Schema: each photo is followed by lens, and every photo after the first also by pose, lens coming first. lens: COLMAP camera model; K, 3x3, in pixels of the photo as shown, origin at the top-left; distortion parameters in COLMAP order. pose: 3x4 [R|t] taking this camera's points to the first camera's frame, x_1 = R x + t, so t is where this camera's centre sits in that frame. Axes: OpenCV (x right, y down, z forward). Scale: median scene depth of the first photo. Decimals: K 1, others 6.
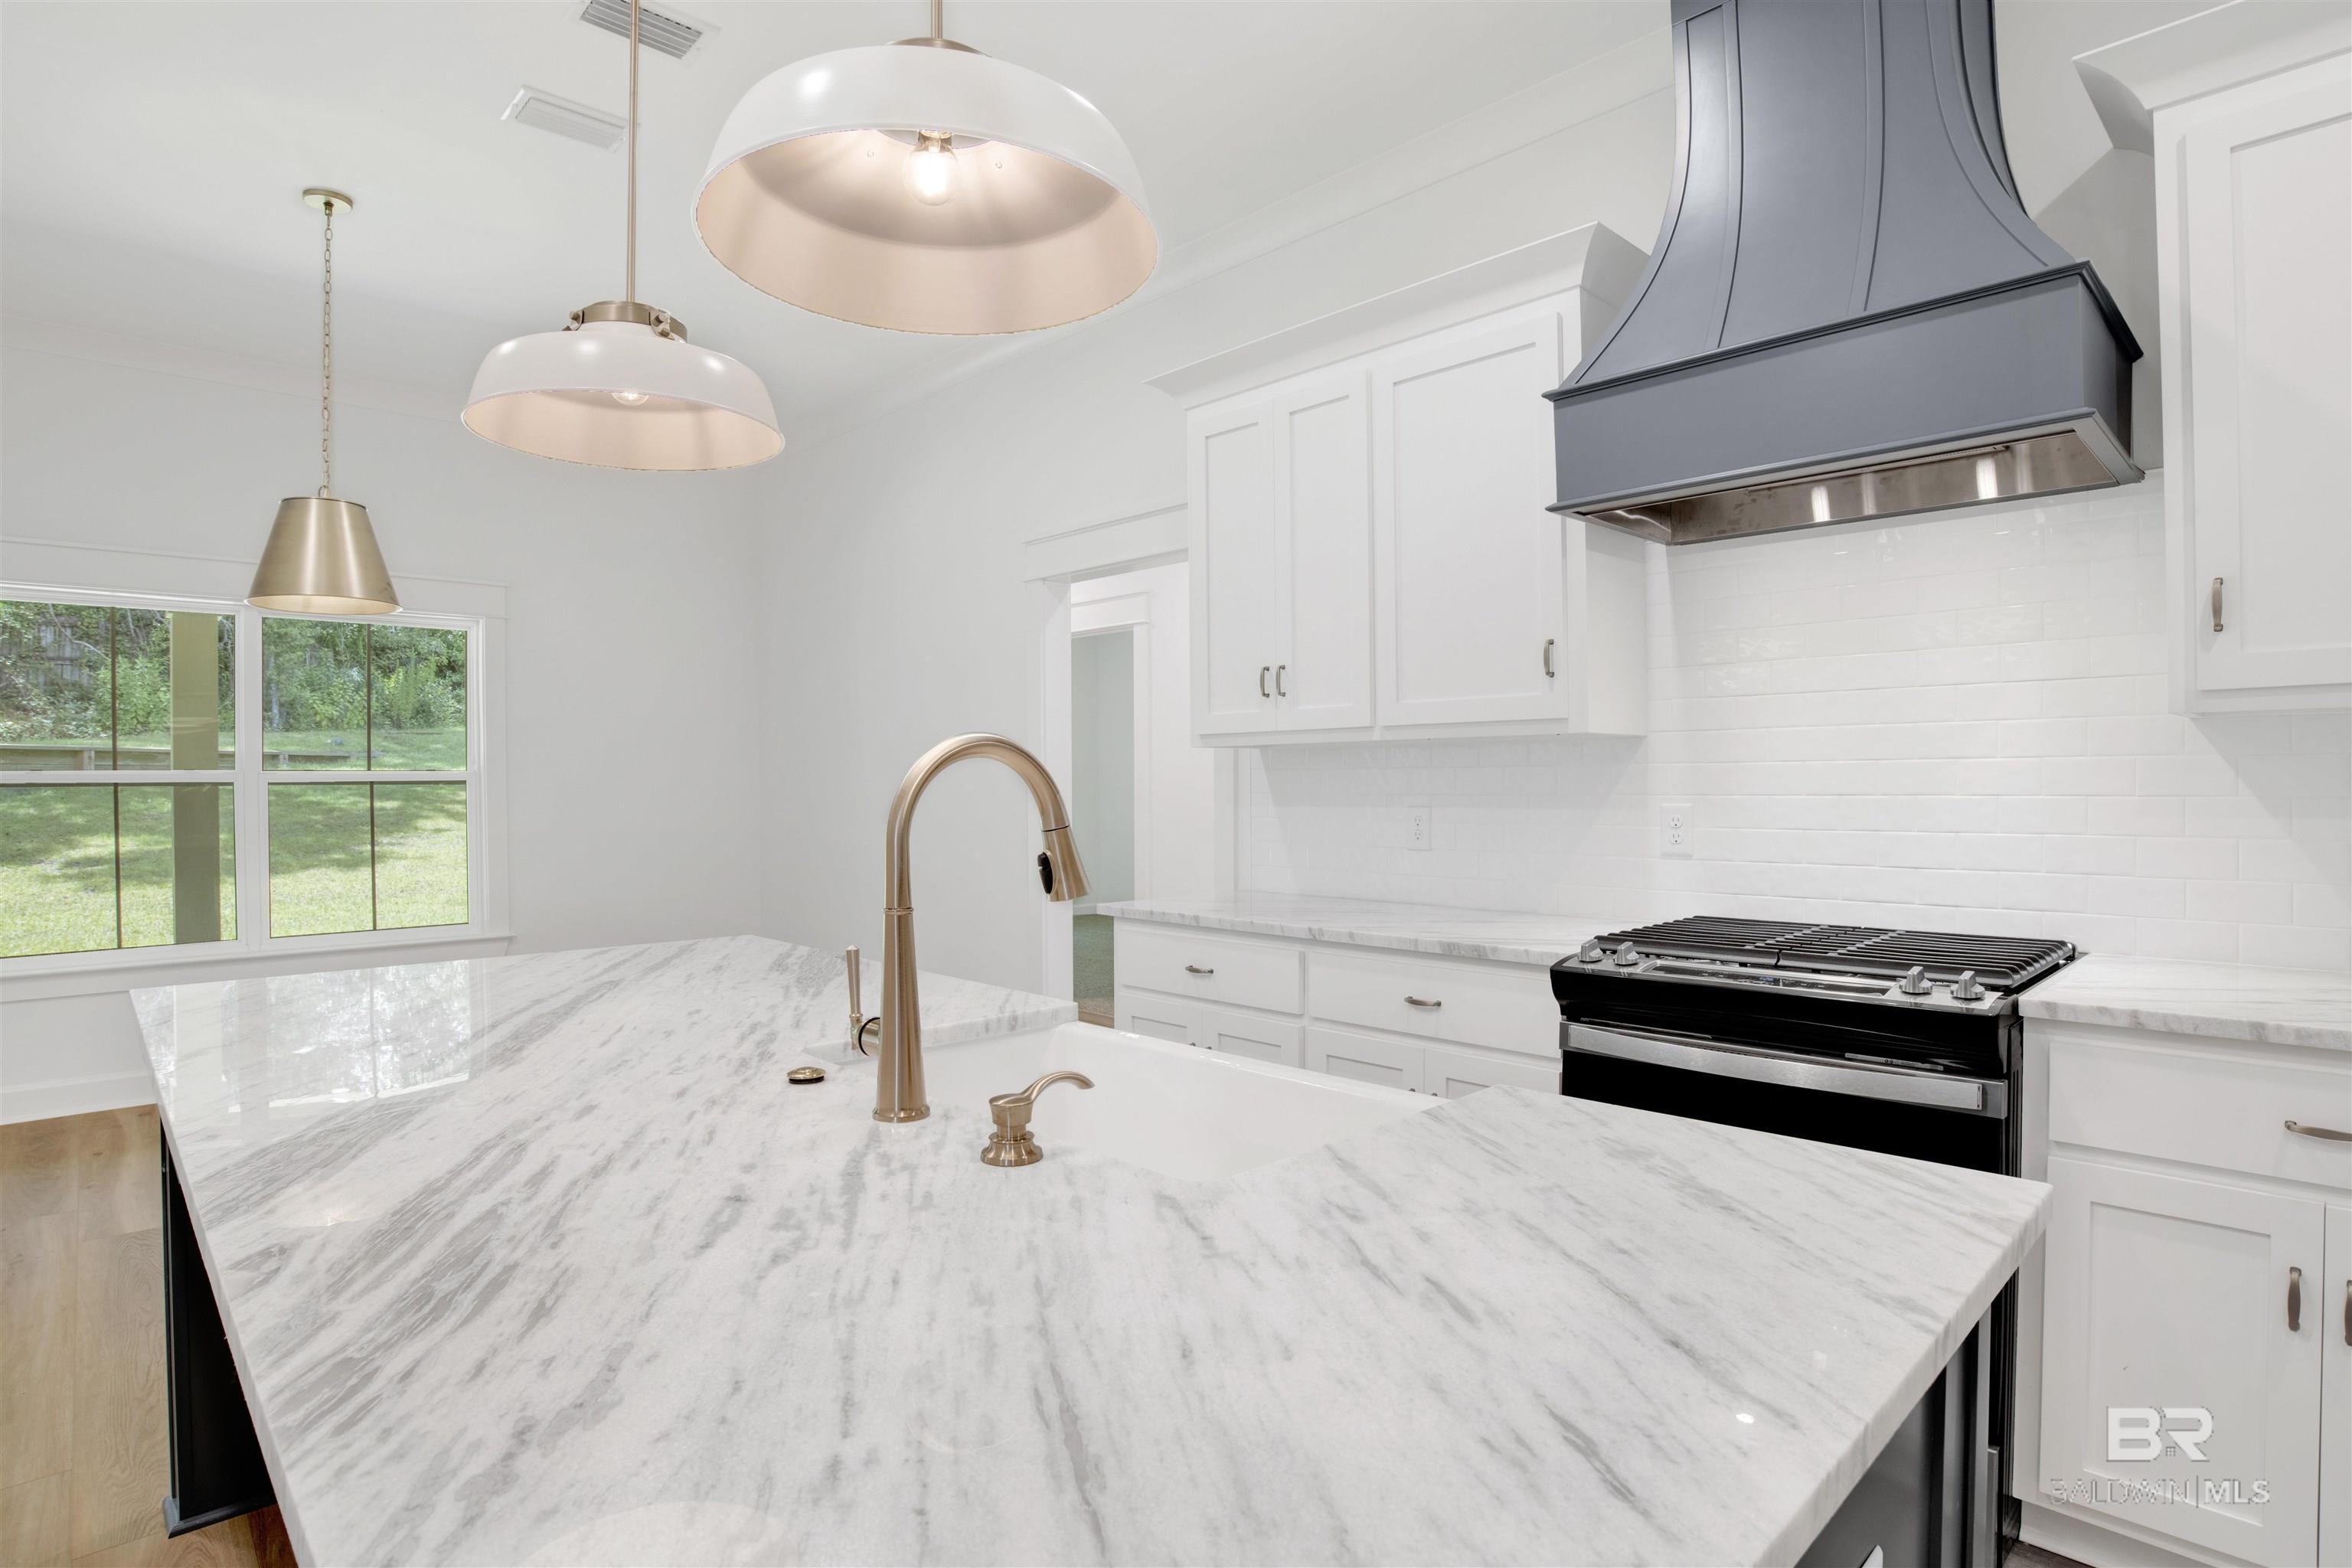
lens RADIAL K [[1188.9, 0, 1170.4], [0, 1188.9, 800.9], [0, 0, 1]] dist [-0.066944, 0.028844]
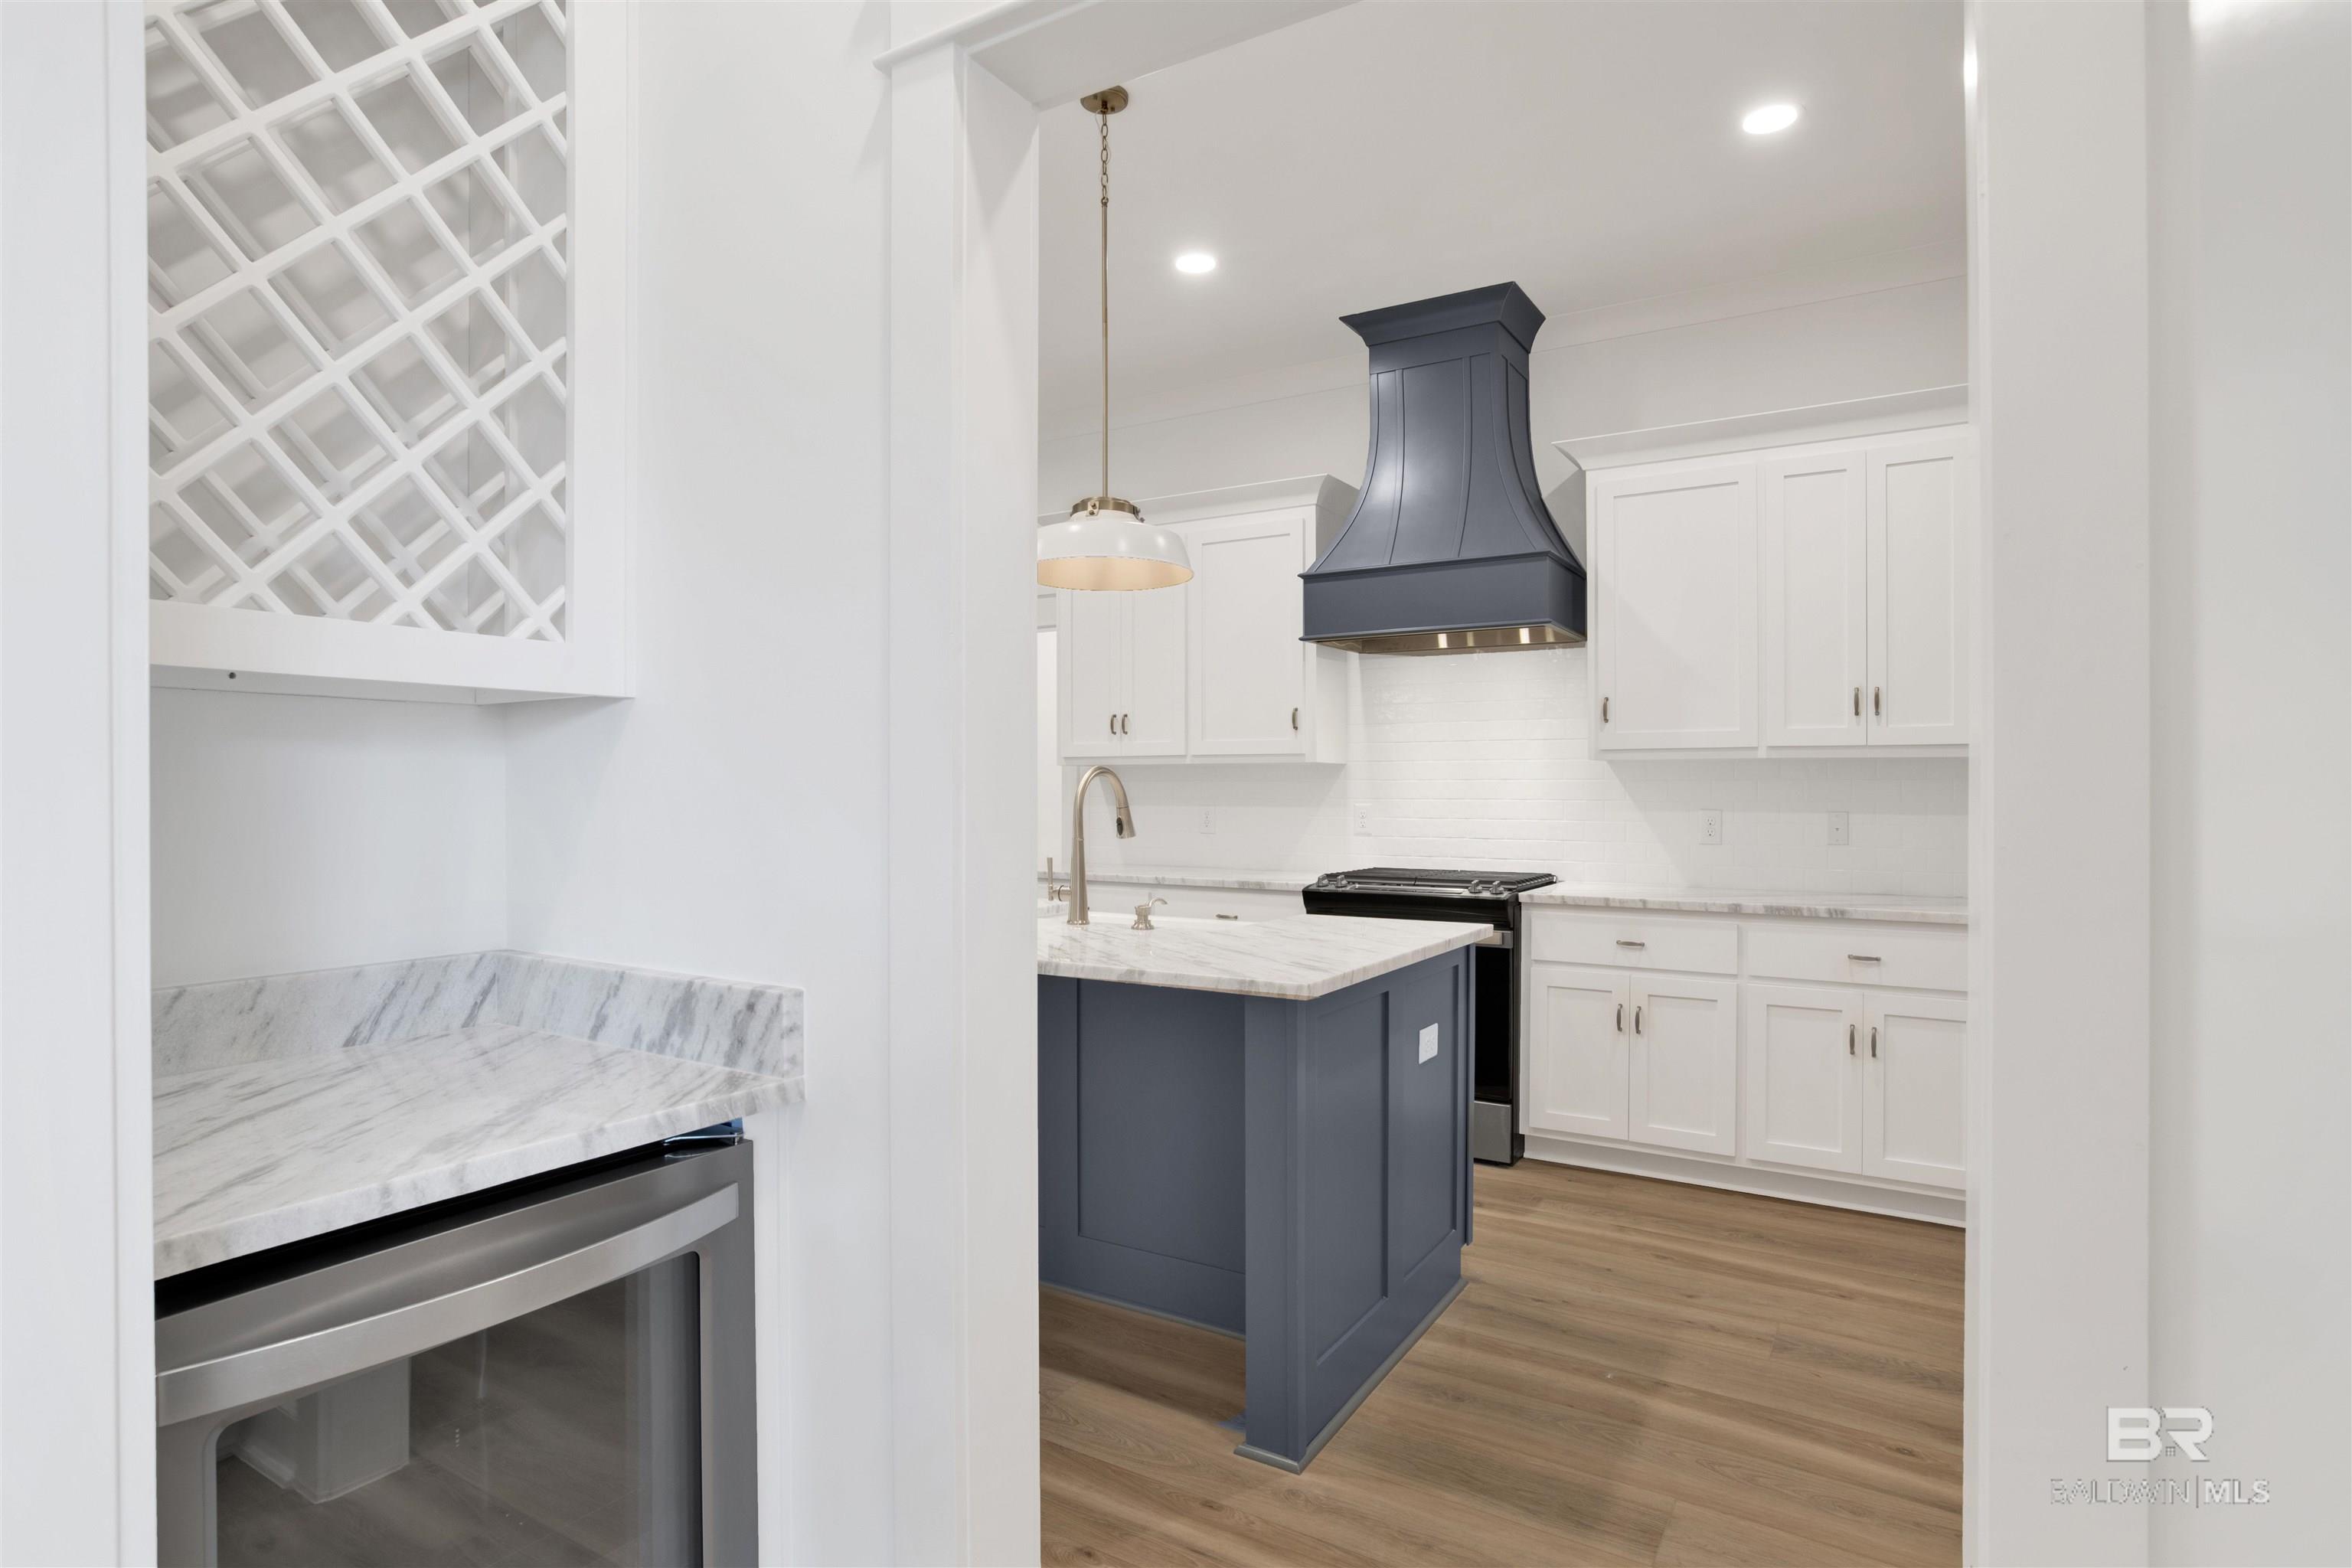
lens RADIAL K [[1188.9, 0, 1170.4], [0, 1188.9, 800.9], [0, 0, 1]] dist [-0.066944, 0.028844]
pose [[0.966522, 0.007740, 0.256468, -0.348393], [-0.006016, 0.999954, -0.007505, 0.015105], [-0.256514, 0.005711, 0.966524, -0.734105]]
